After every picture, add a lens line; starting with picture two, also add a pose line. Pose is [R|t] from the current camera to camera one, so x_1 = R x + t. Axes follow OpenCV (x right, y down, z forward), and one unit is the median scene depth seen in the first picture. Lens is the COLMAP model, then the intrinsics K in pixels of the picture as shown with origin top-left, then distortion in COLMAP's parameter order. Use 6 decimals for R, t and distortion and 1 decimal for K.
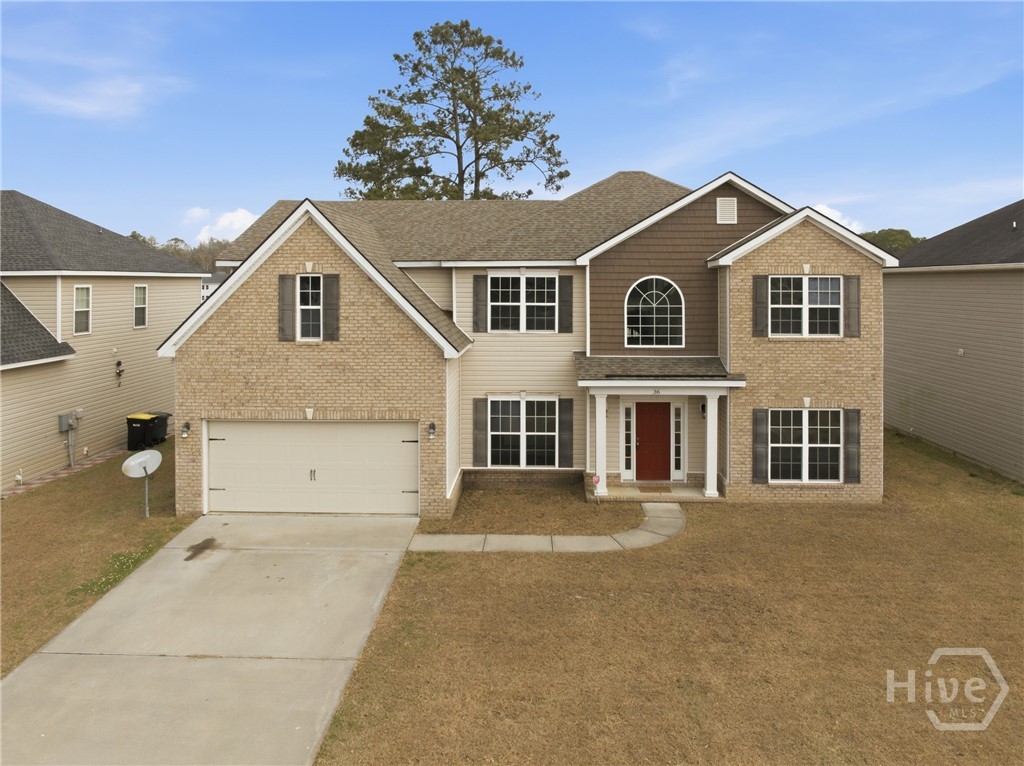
lens RADIAL K [[724.7, 0, 512.0], [0, 724.7, 383.0], [0, 0, 1]] dist [-0.029008, -0.000609]
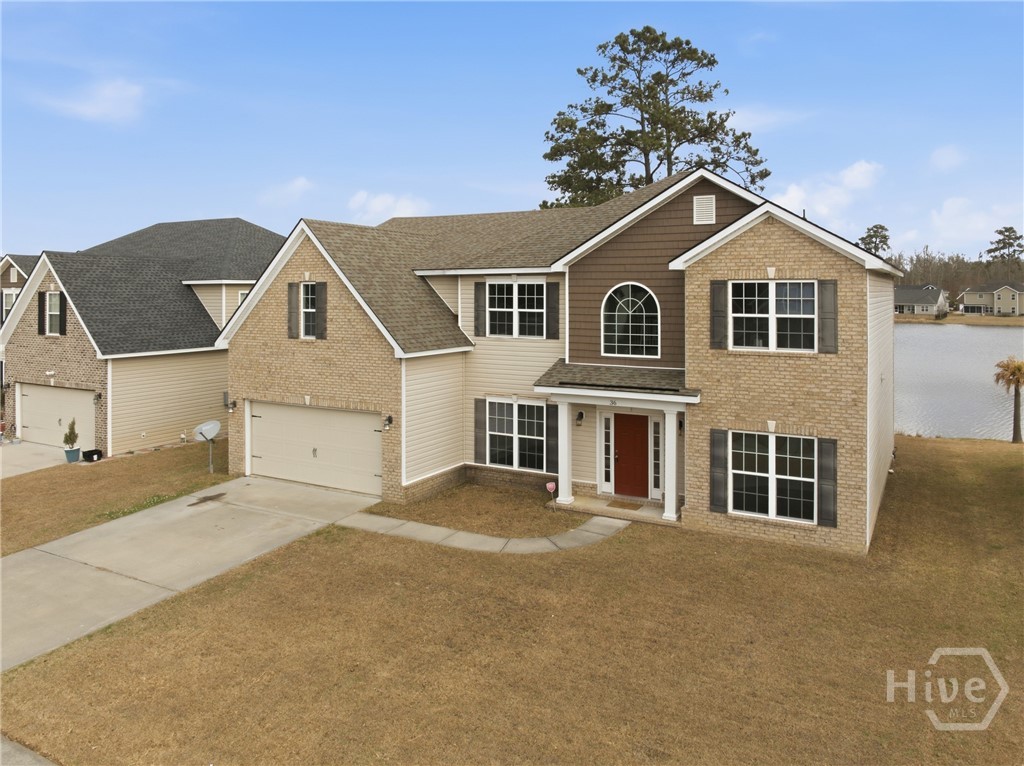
lens RADIAL K [[716.5, 0, 515.5], [0, 716.5, 390.9], [0, 0, 1]] dist [-0.026585, -0.003286]
pose [[0.897630, 0.060594, -0.436566, 0.483129], [-0.059586, 0.998095, 0.016016, -0.010721], [0.436704, 0.011636, 0.899530, 0.085939]]
